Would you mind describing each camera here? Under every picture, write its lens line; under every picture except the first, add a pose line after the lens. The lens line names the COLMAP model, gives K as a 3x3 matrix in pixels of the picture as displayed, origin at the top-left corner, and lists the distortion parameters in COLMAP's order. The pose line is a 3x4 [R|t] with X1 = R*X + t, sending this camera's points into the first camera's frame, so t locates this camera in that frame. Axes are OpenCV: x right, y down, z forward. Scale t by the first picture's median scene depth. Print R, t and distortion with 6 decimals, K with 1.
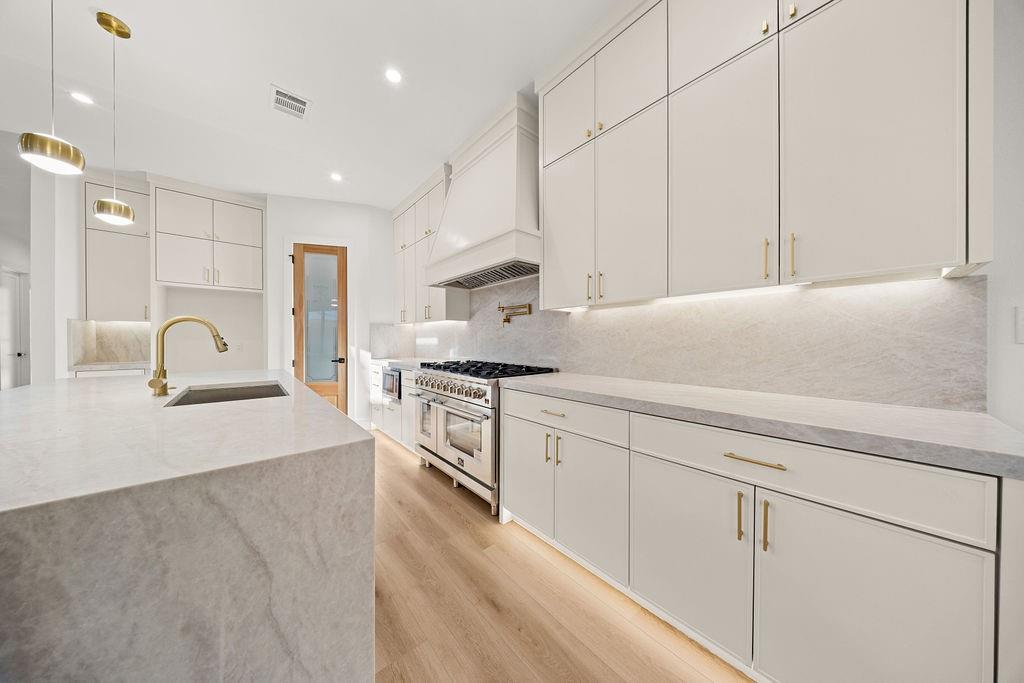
lens RADIAL K [[302.4, 0, 505.2], [0, 302.4, 348.3], [0, 0, 1]] dist [0.000544, -0.000768]
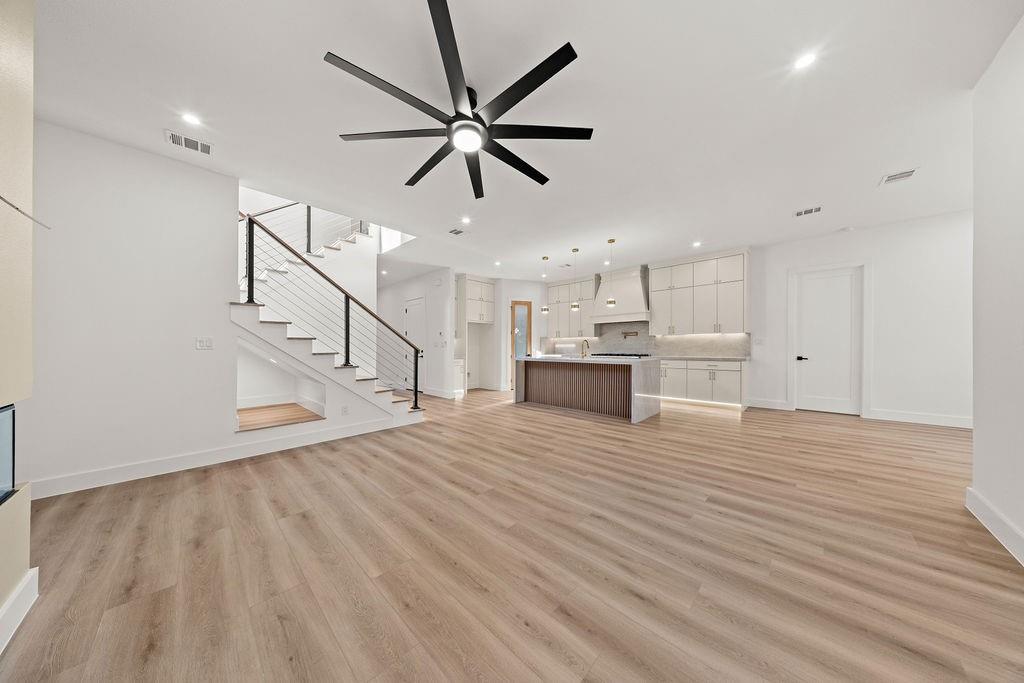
lens RADIAL K [[302.4, 0, 508.2], [0, 302.4, 345.8], [0, 0, 1]] dist [0.000544, -0.000768]
pose [[0.996219, -0.008307, 0.086475, -0.912253], [0.010211, 0.999714, -0.021609, 0.017909], [-0.086271, 0.022410, 0.996020, -1.135314]]
